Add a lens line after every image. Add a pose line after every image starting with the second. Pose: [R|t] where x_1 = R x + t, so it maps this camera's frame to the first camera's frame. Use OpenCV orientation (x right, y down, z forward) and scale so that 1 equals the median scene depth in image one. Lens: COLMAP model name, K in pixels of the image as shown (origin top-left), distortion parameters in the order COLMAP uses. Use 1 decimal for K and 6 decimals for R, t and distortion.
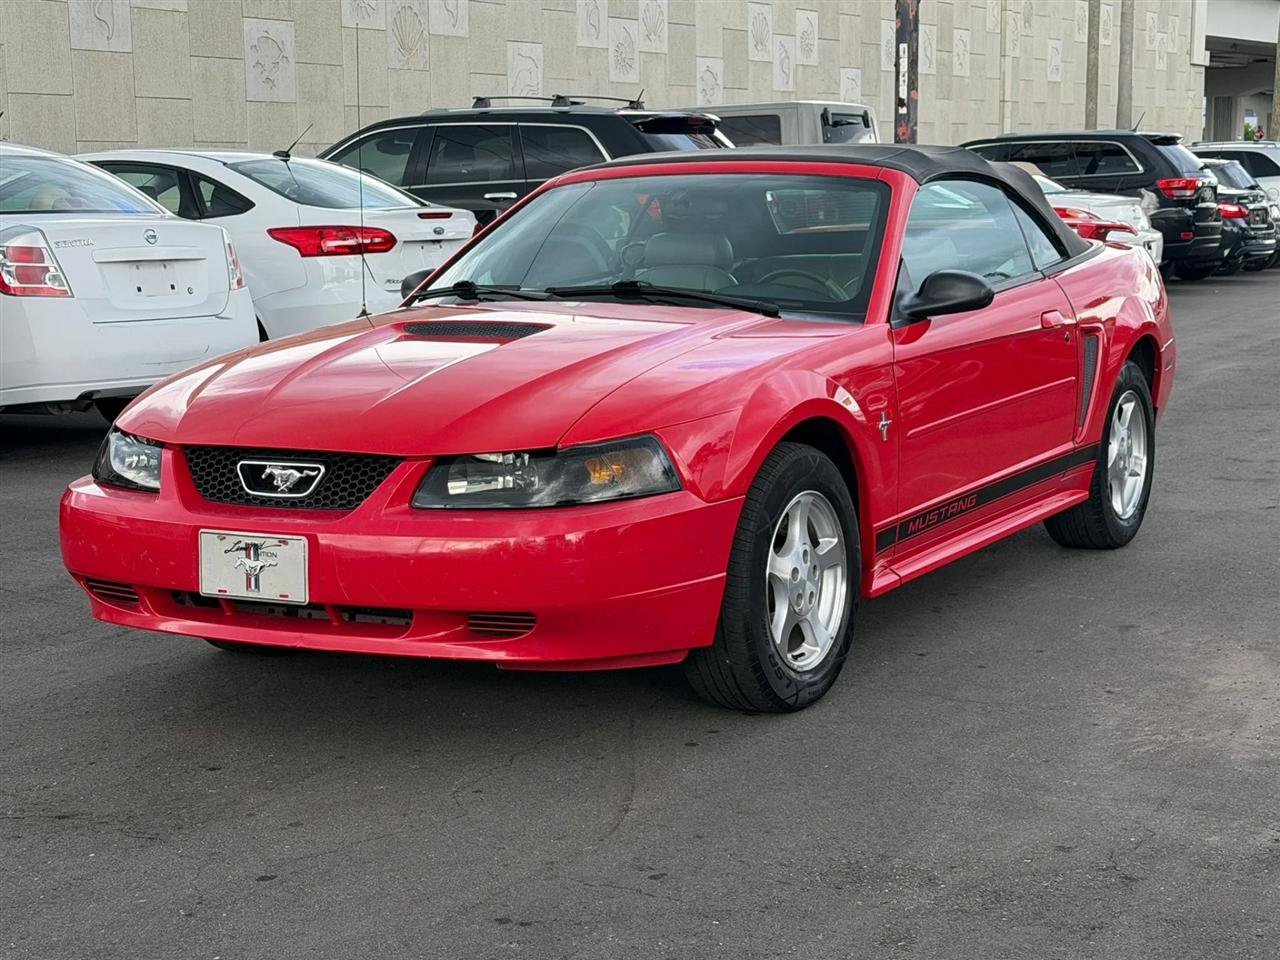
lens RADIAL K [[2228.2, 0, 637.2], [0, 2228.2, 479.4], [0, 0, 1]] dist [0.148735, 0.000000]
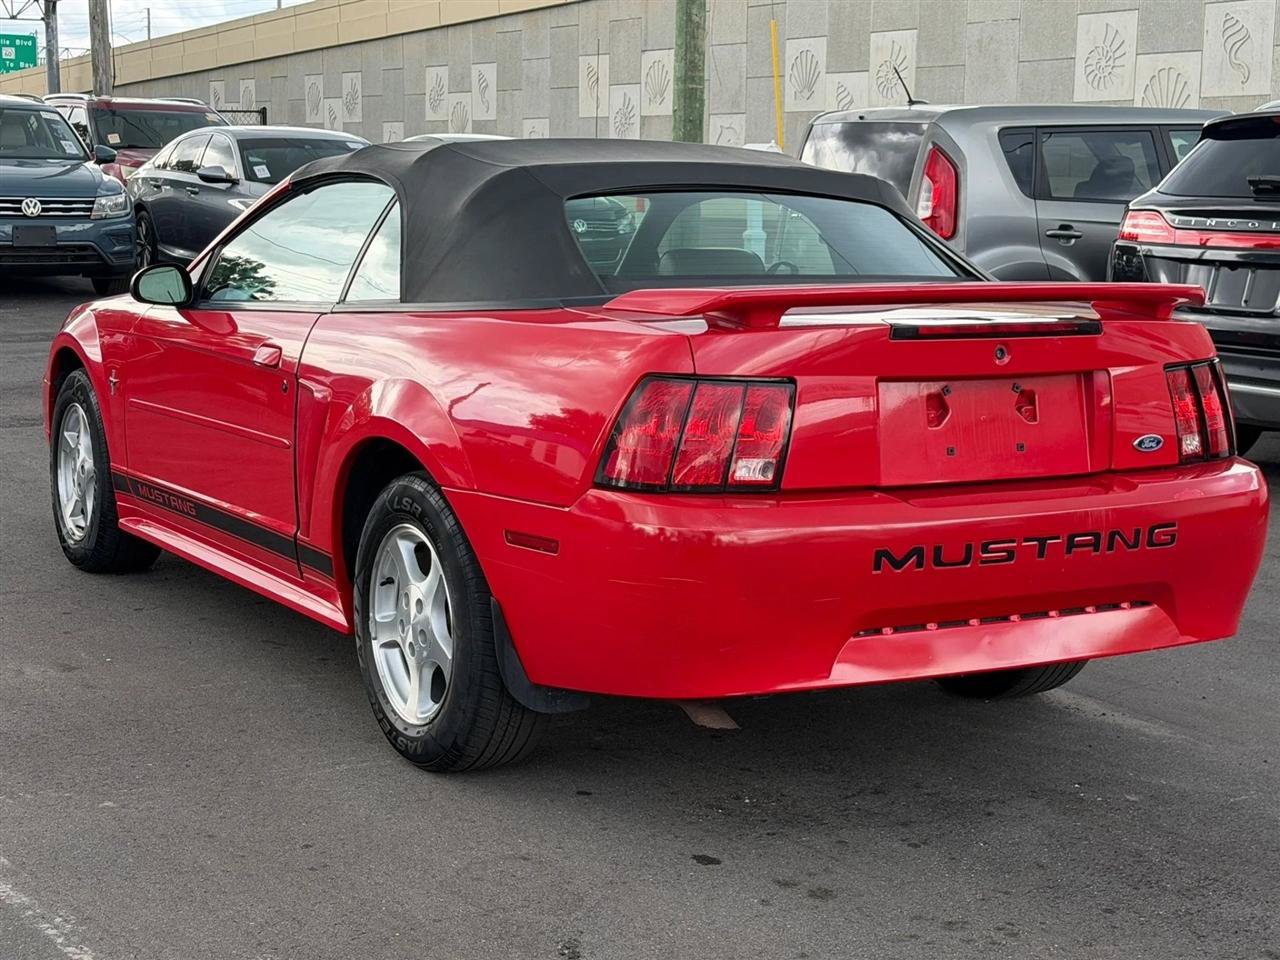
lens RADIAL K [[2137.5, 0, 649.0], [0, 2137.5, 483.9], [0, 0, 1]] dist [0.153174, 0.000000]
pose [[-0.509602, 0.128930, -0.850696, 1.063490], [-0.129374, 0.965986, 0.223903, -0.296880], [0.850628, 0.224159, -0.475588, 2.045973]]
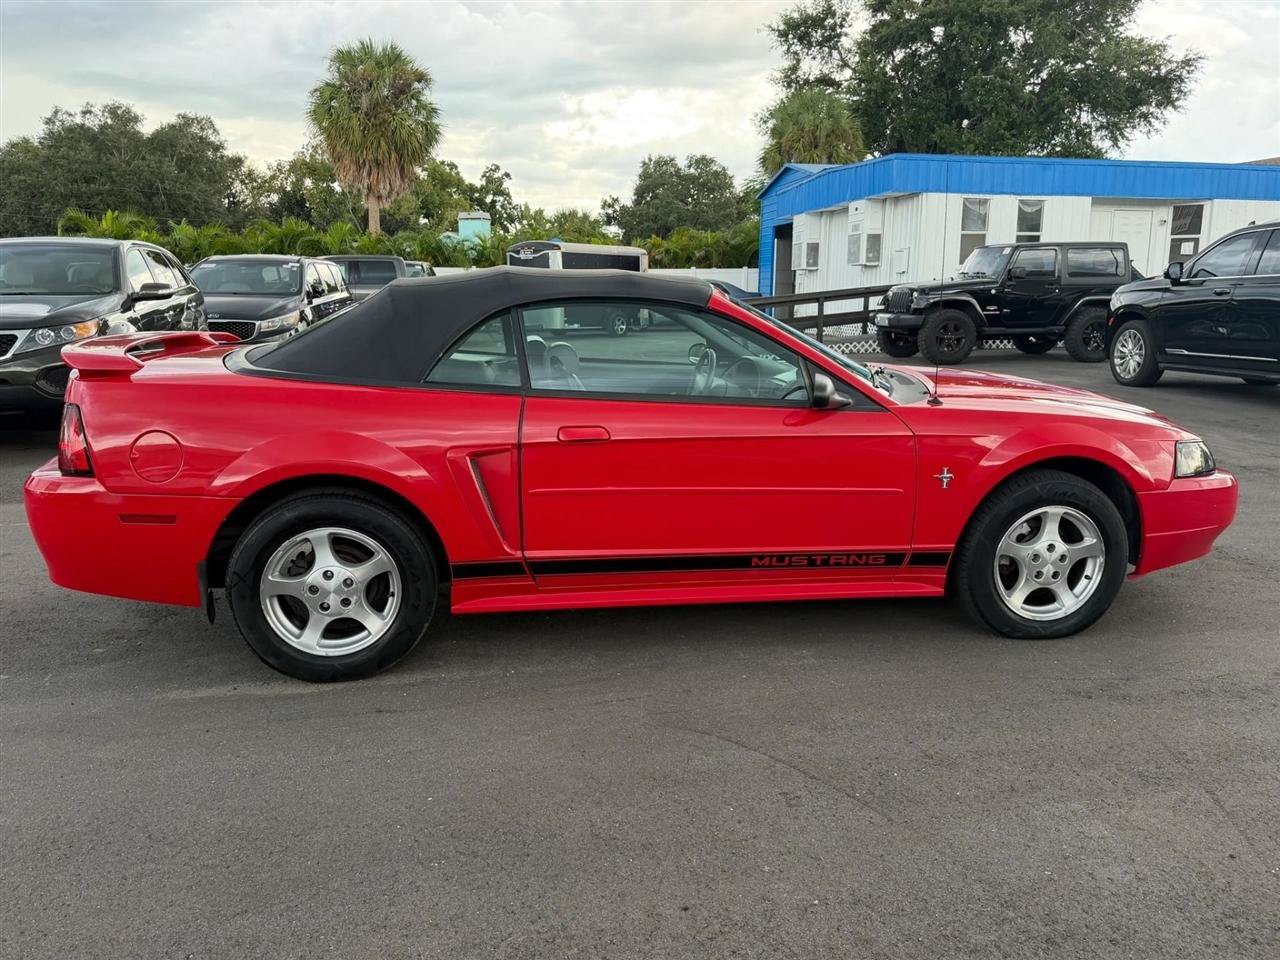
lens RADIAL K [[970.1, 0, 646.8], [0, 970.1, 480.1], [0, 0, 1]] dist [0.047418, -0.068726]
pose [[-0.623084, -0.146409, 0.768330, -0.580037], [0.108198, 0.956746, 0.270057, -0.254658], [-0.774635, 0.251400, -0.580292, 1.885884]]
